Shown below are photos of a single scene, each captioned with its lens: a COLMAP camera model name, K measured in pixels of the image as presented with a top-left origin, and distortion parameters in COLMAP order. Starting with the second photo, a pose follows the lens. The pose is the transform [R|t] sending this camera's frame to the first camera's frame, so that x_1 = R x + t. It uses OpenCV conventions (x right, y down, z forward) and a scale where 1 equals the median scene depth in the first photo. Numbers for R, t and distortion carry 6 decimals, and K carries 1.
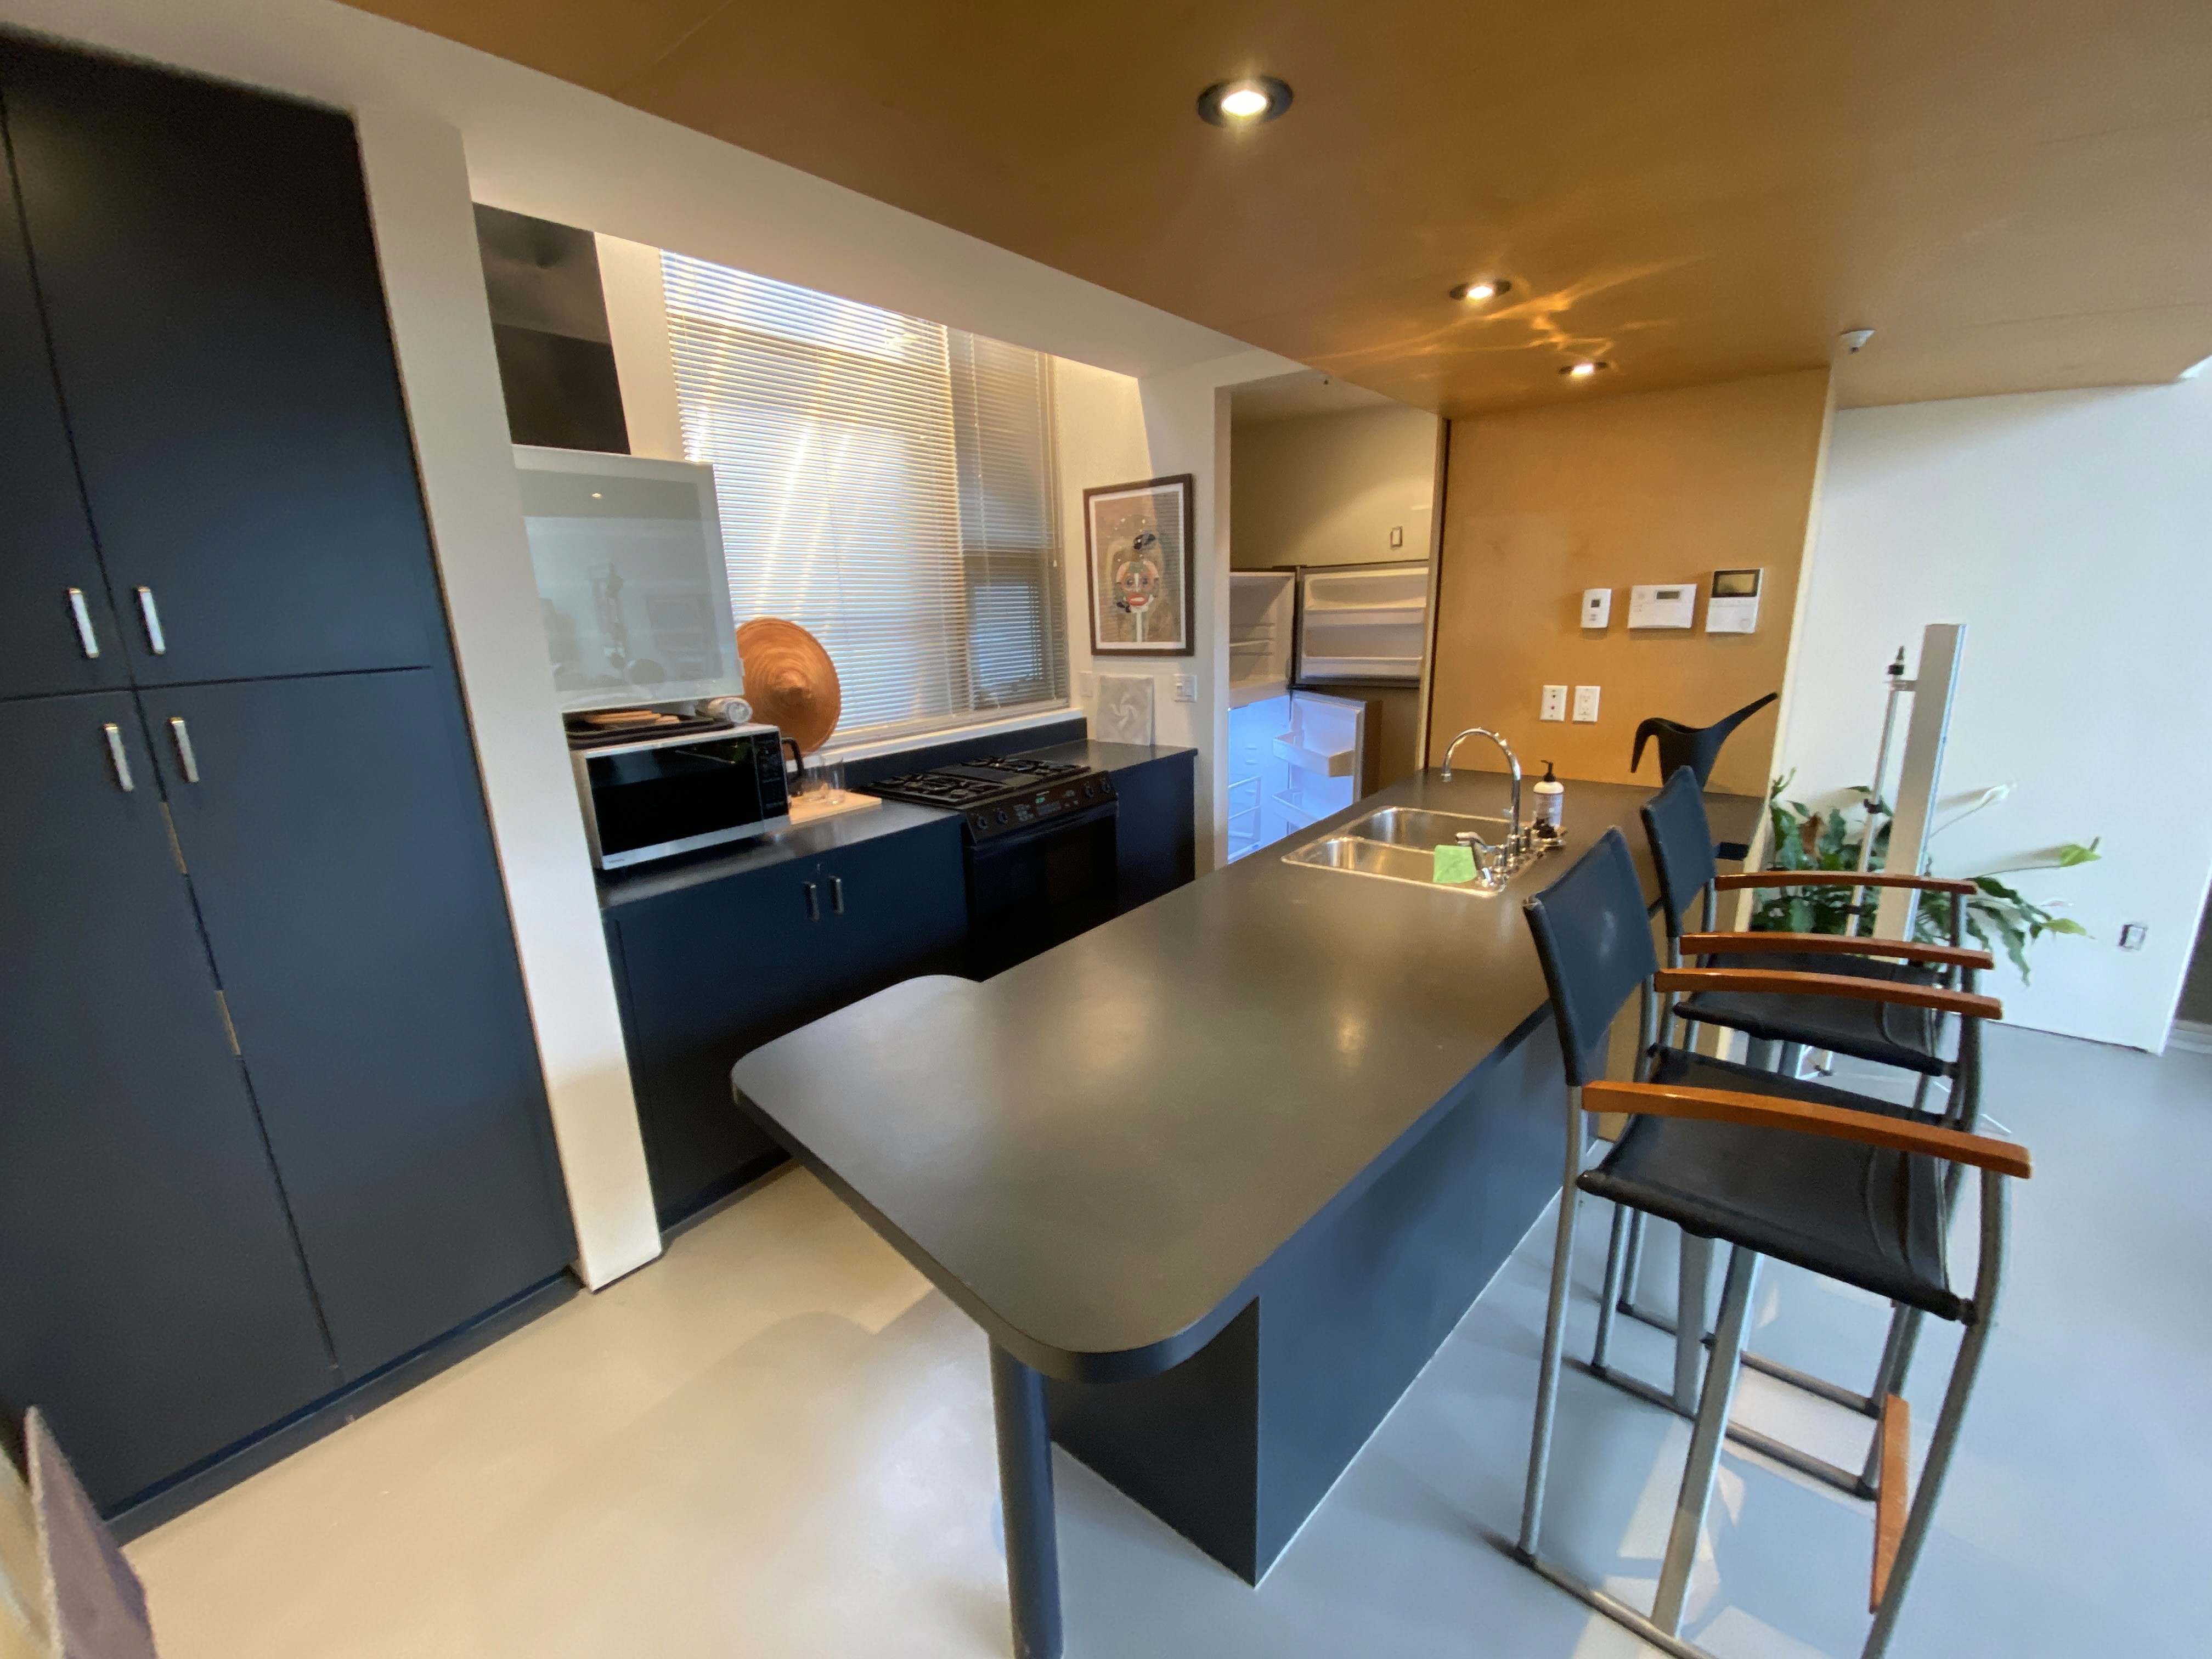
lens RADIAL K [[890.9, 0, 1094.1], [0, 890.9, 840.2], [0, 0, 1]] dist [-0.011717, -0.002290]
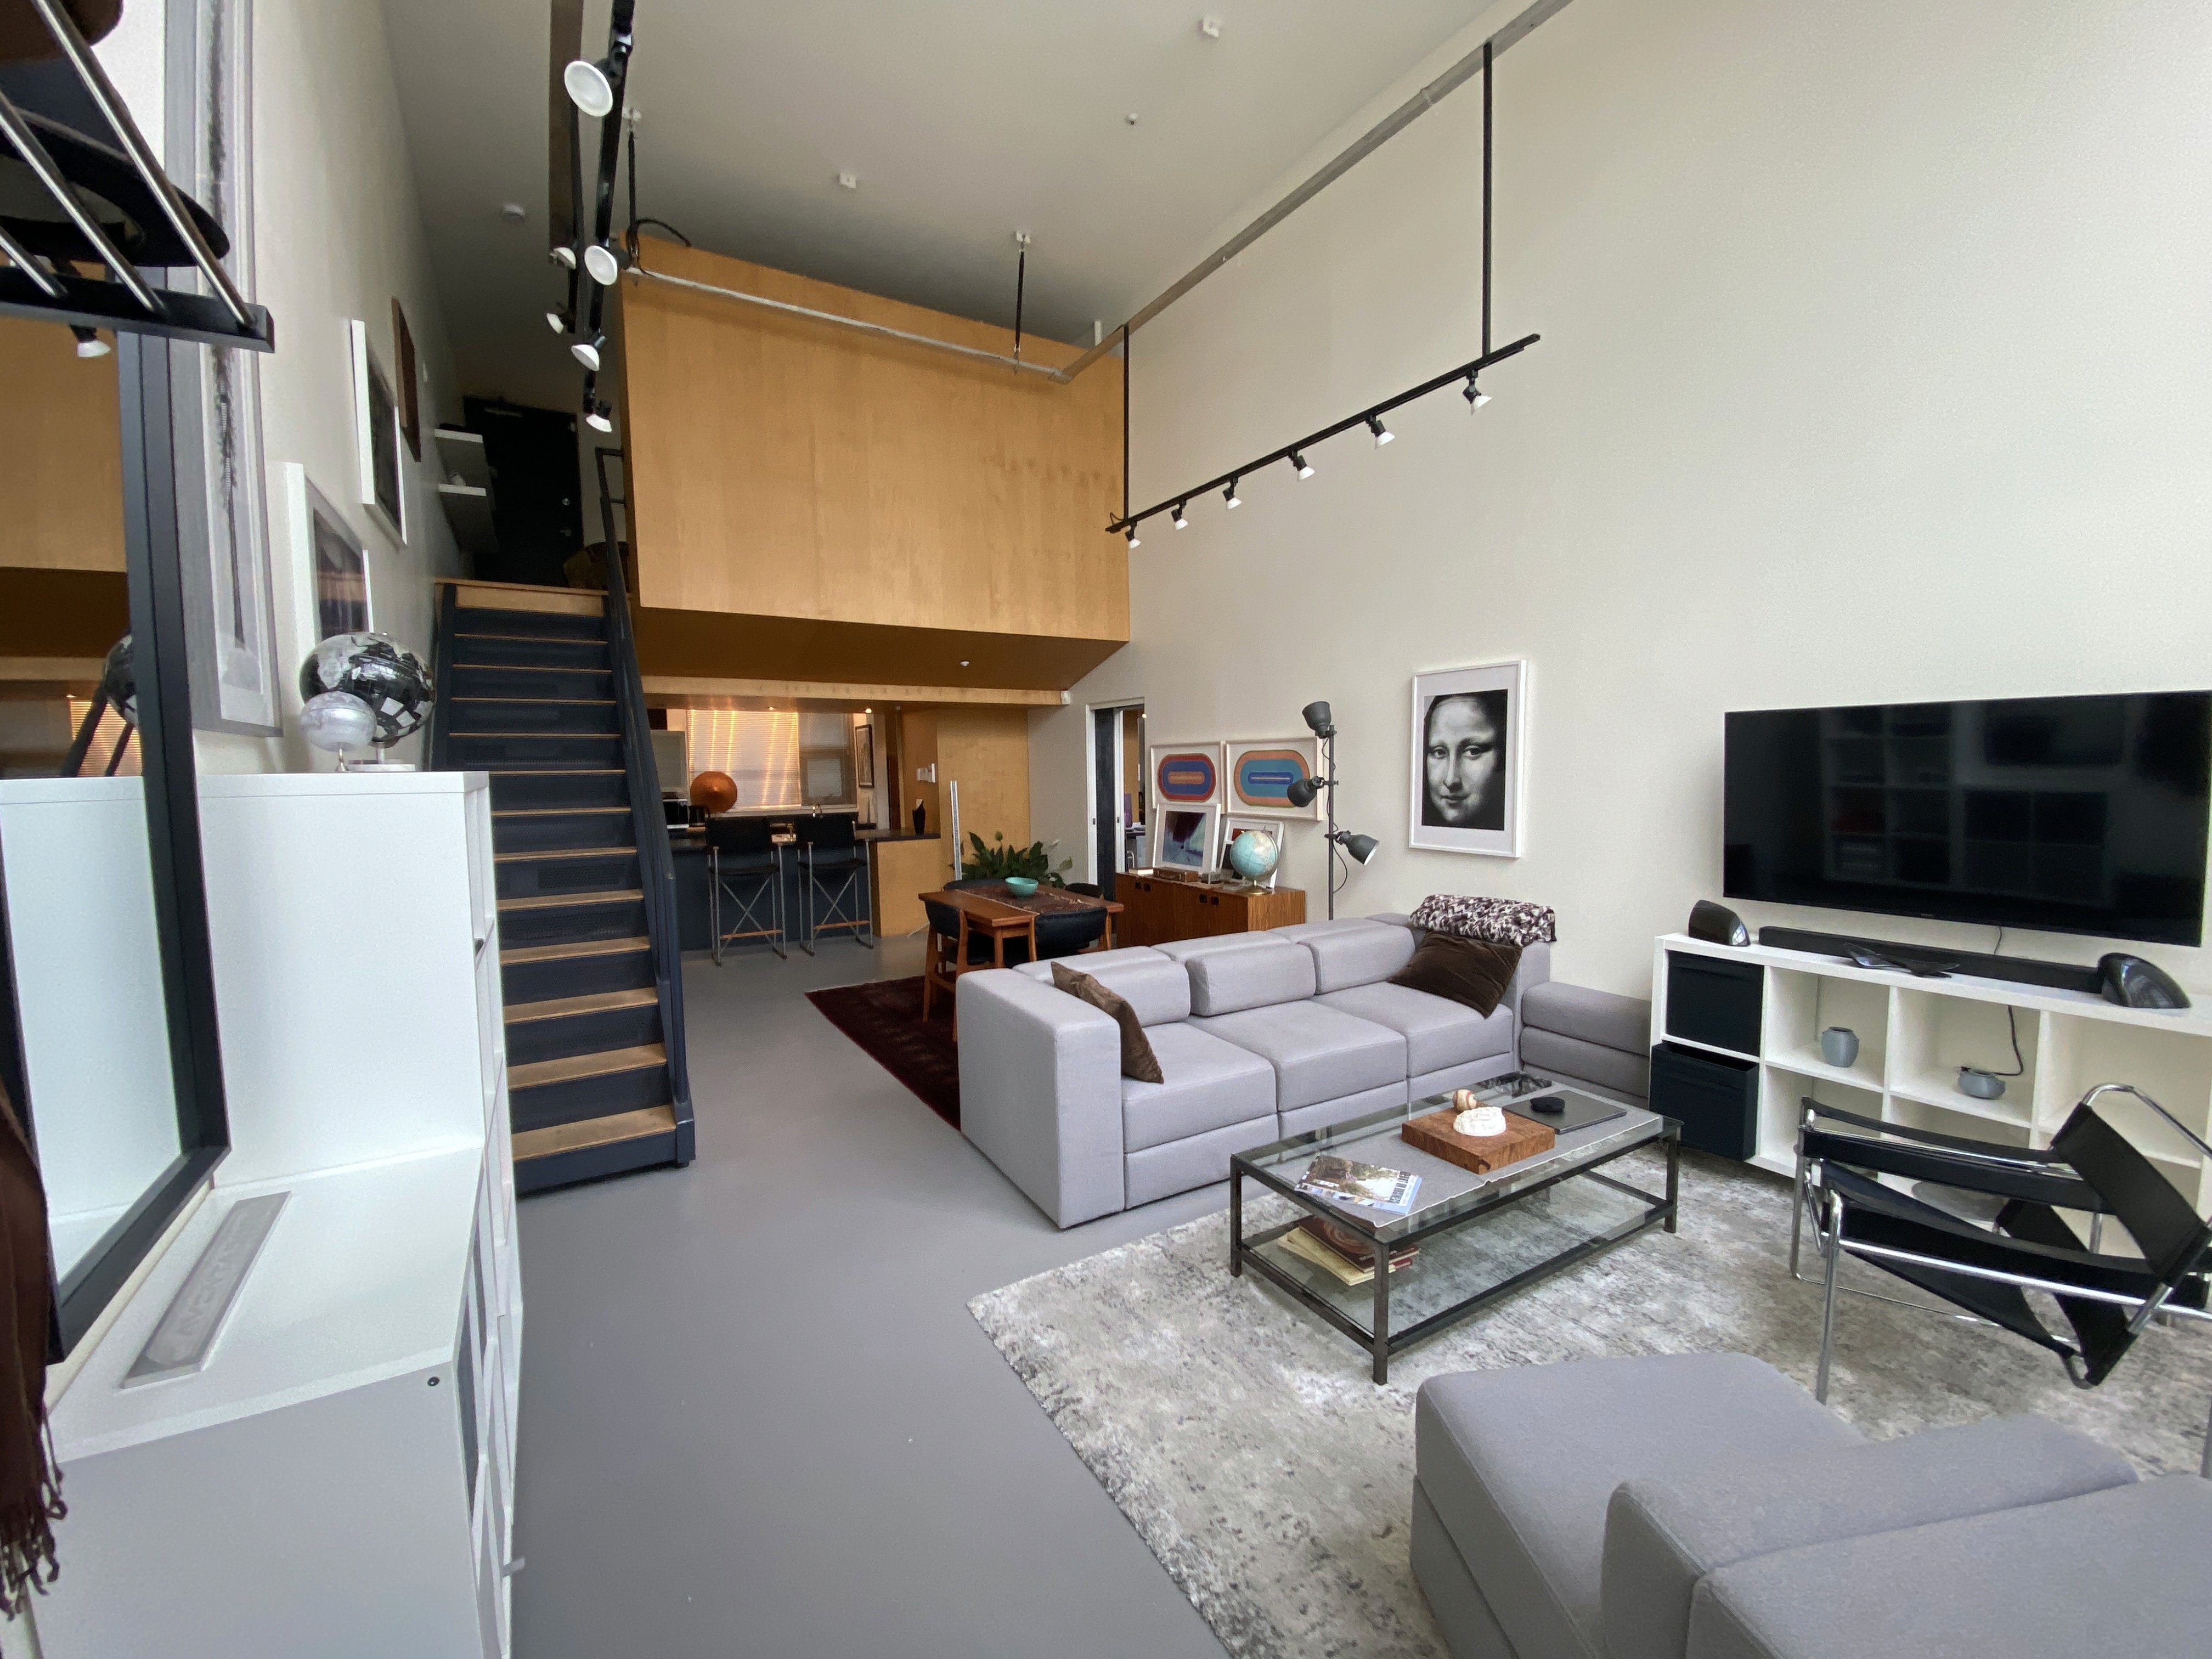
lens RADIAL K [[890.9, 0, 1104.4], [0, 890.9, 831.4], [0, 0, 1]] dist [-0.011717, -0.002290]
pose [[0.948268, 0.047087, -0.313960, 1.559238], [-0.097771, 0.984188, -0.147696, 0.240398], [0.302041, 0.170752, 0.937878, -1.234201]]
